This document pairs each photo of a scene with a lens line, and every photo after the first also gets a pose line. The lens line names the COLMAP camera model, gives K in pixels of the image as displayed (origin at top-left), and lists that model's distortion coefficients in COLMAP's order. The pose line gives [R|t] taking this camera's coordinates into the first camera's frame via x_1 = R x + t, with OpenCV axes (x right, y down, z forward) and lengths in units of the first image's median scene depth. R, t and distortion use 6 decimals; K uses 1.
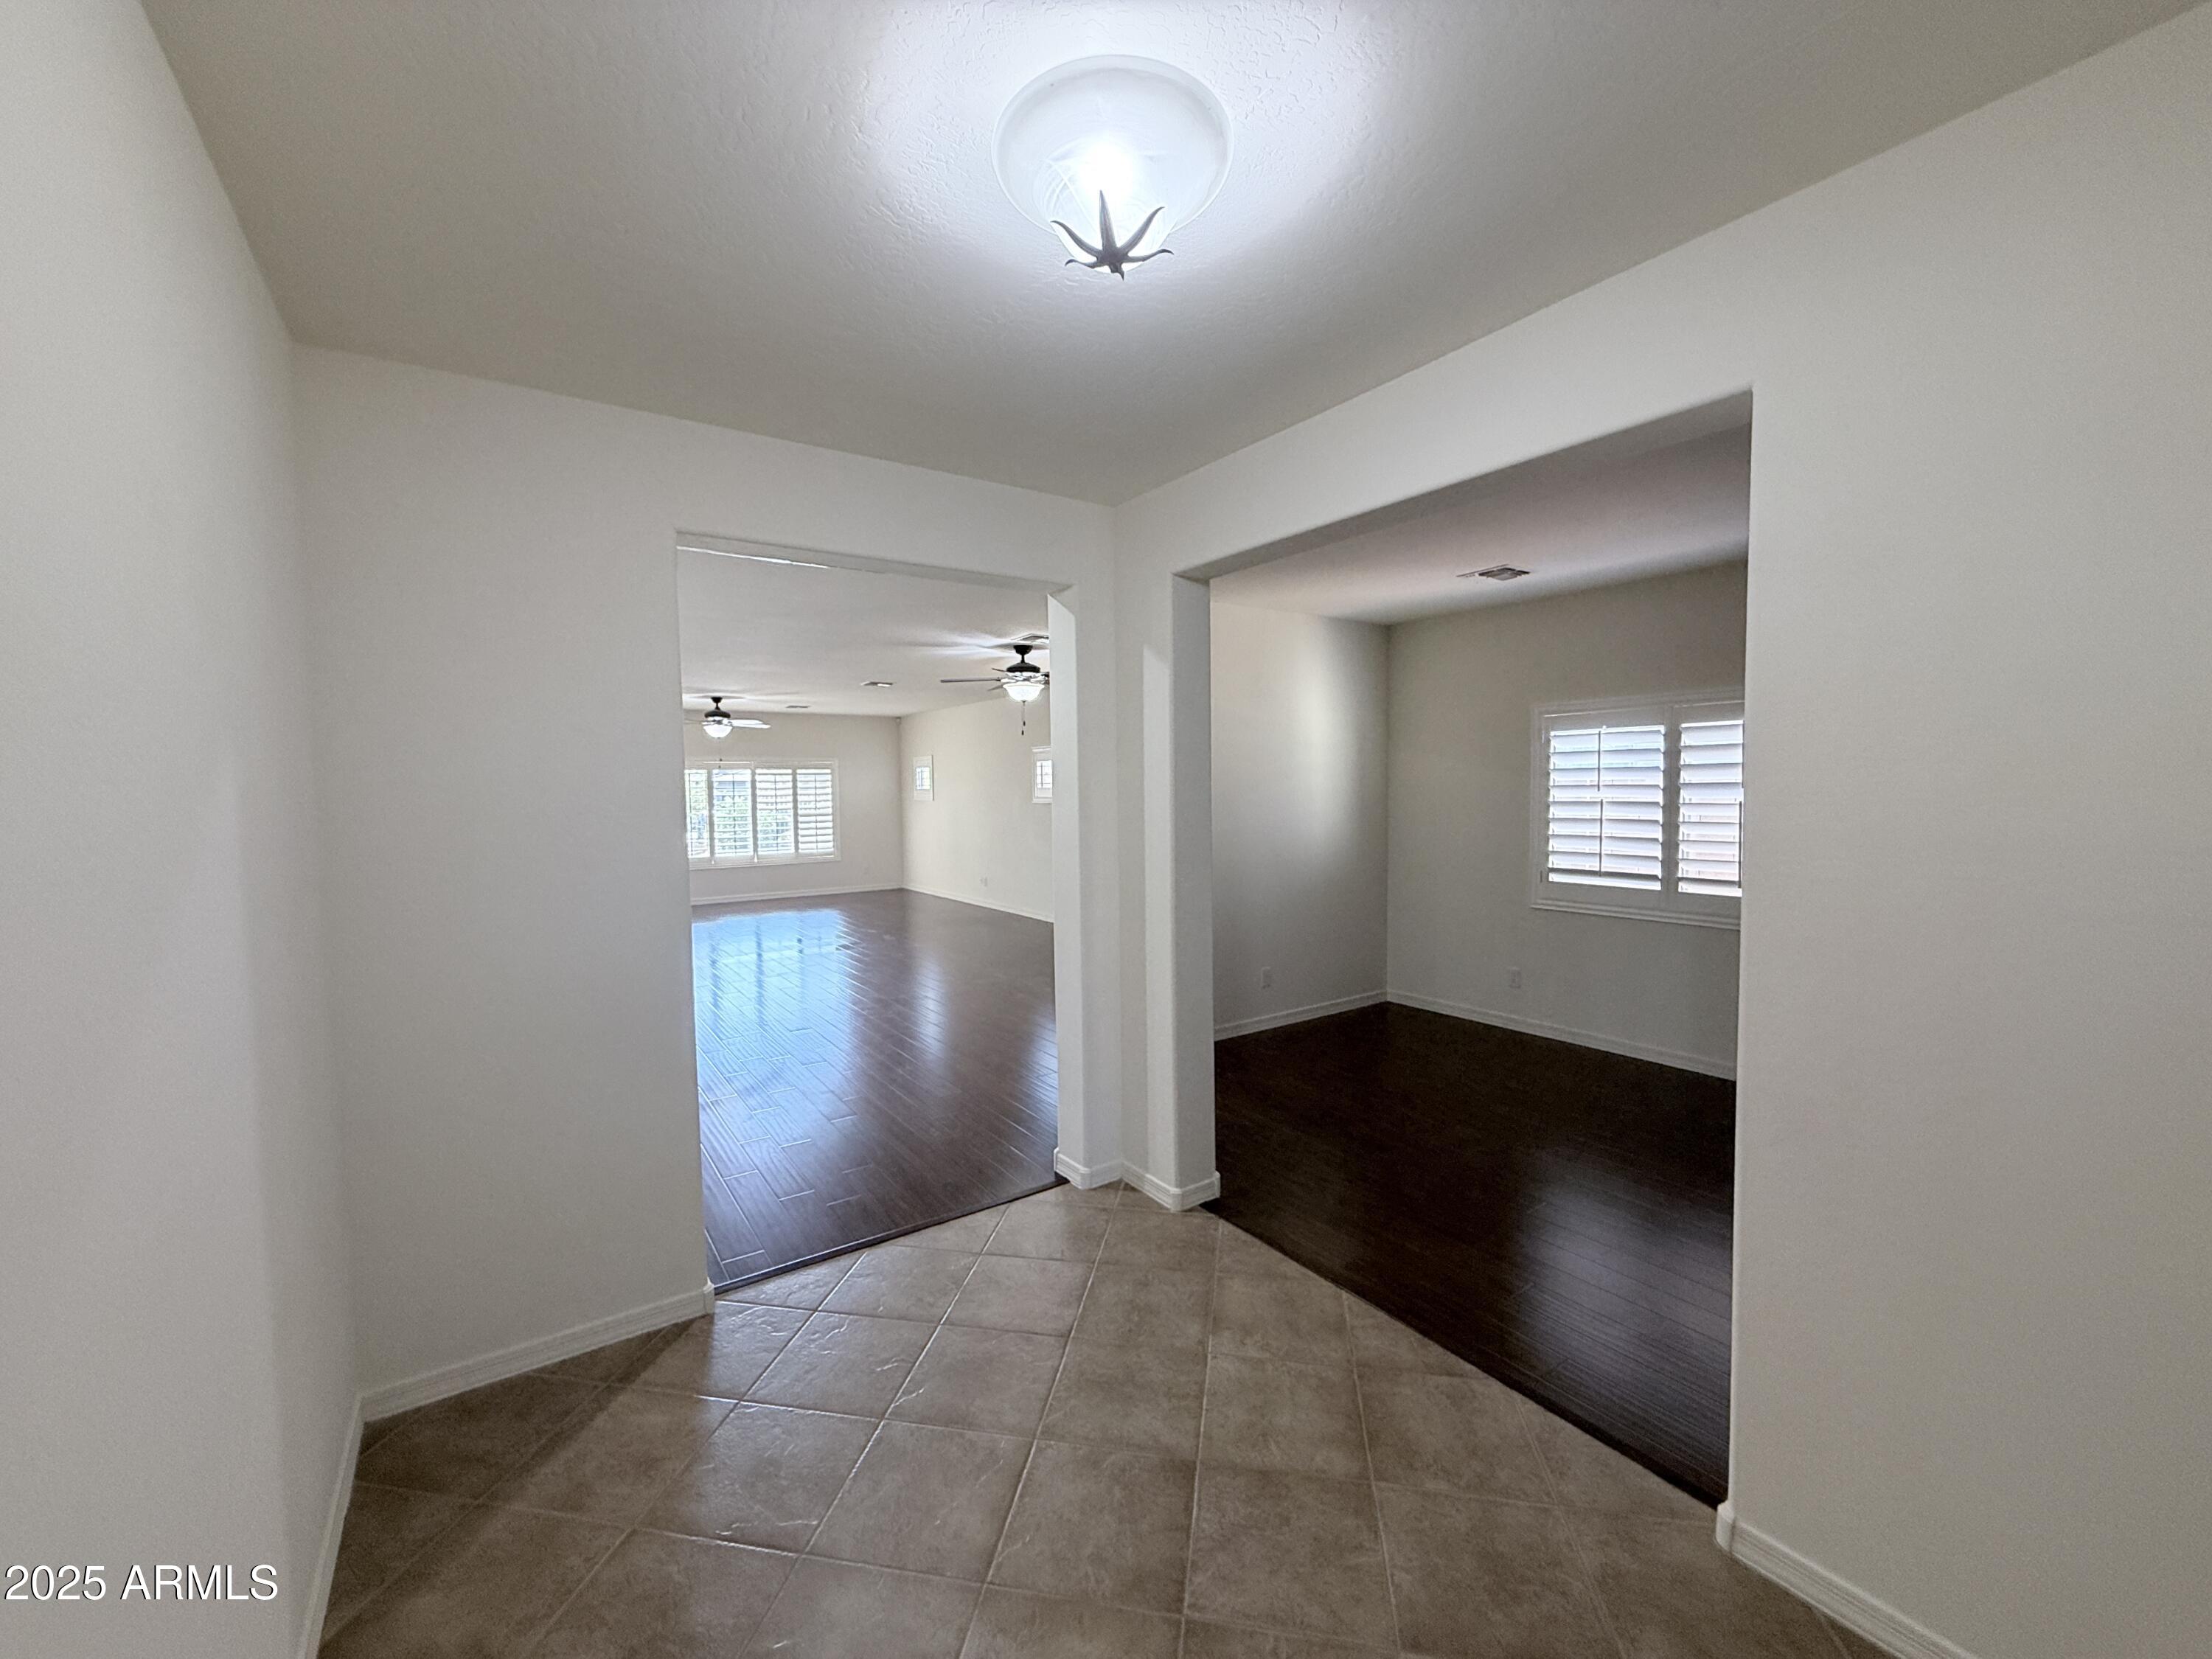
lens RADIAL K [[884.9, 0, 1107.4], [0, 884.9, 845.5], [0, 0, 1]] dist [0.000980, 0.000083]
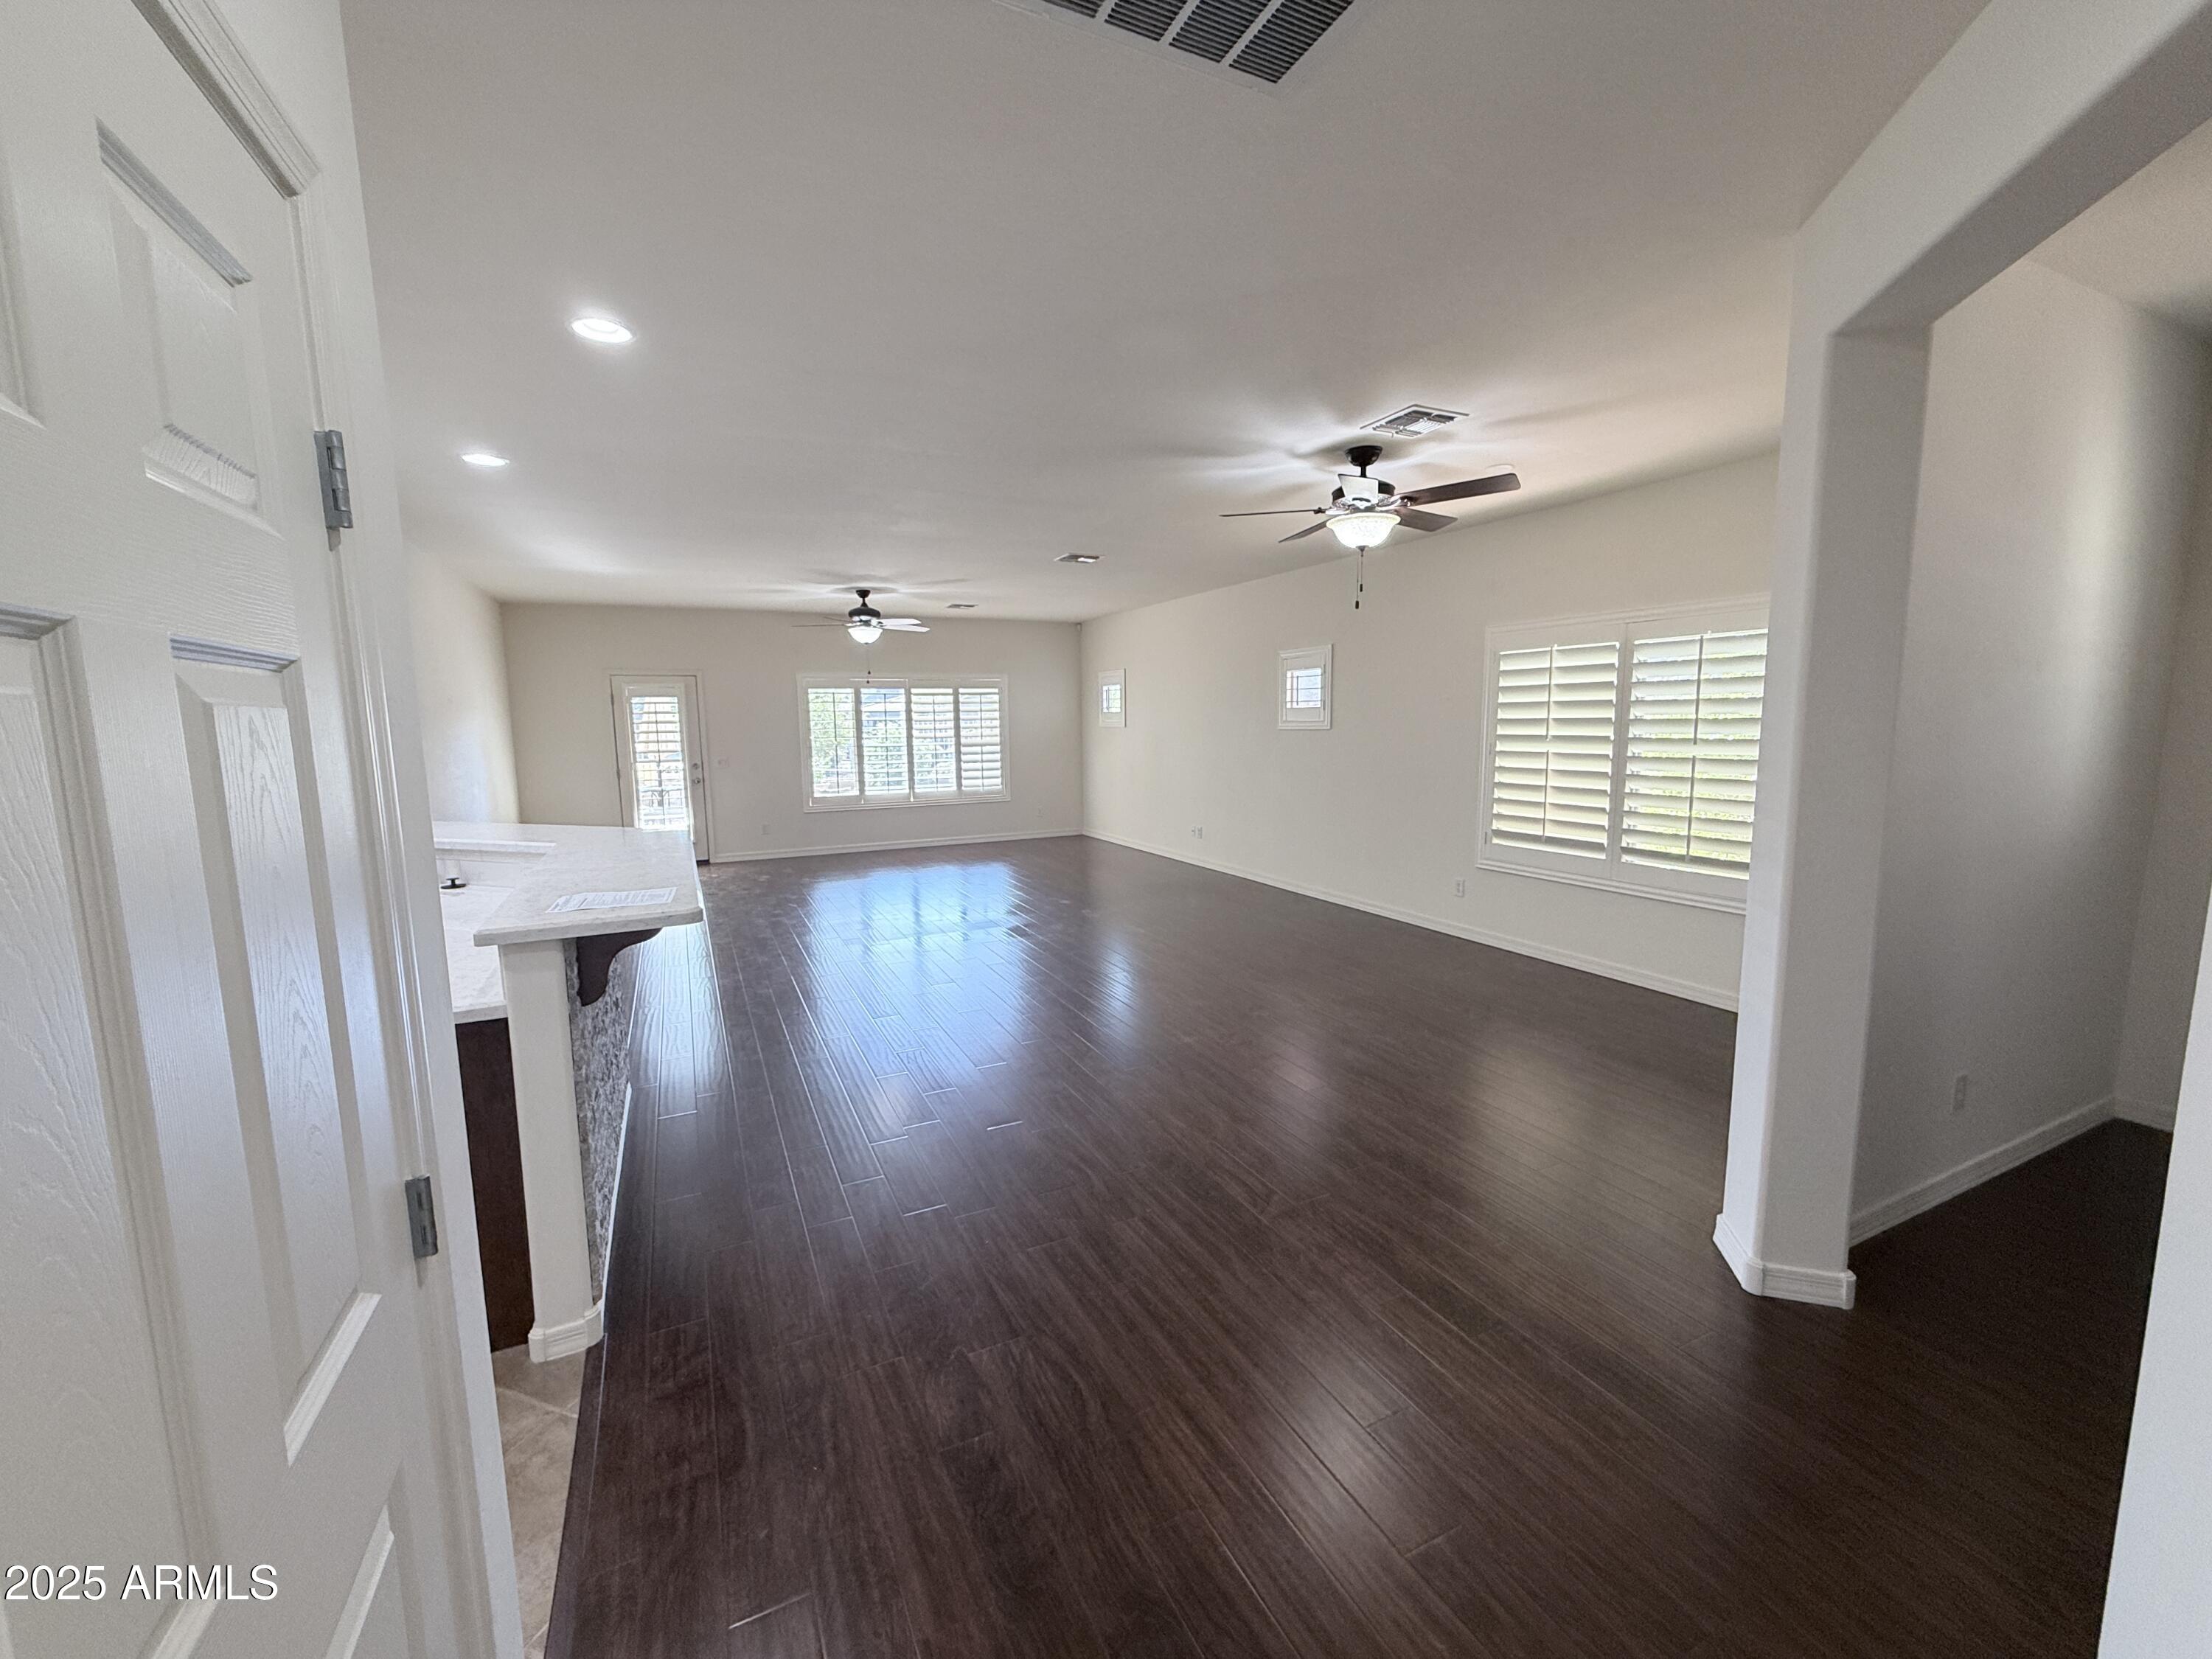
lens RADIAL K [[886.4, 0, 1101.6], [0, 886.4, 831.5], [0, 0, 1]] dist [0.002293, 0.000389]
pose [[0.986437, 0.019798, -0.162941, -0.098120], [-0.009331, 0.997858, 0.064754, -0.009613], [0.163874, -0.062356, 0.984509, 0.239271]]
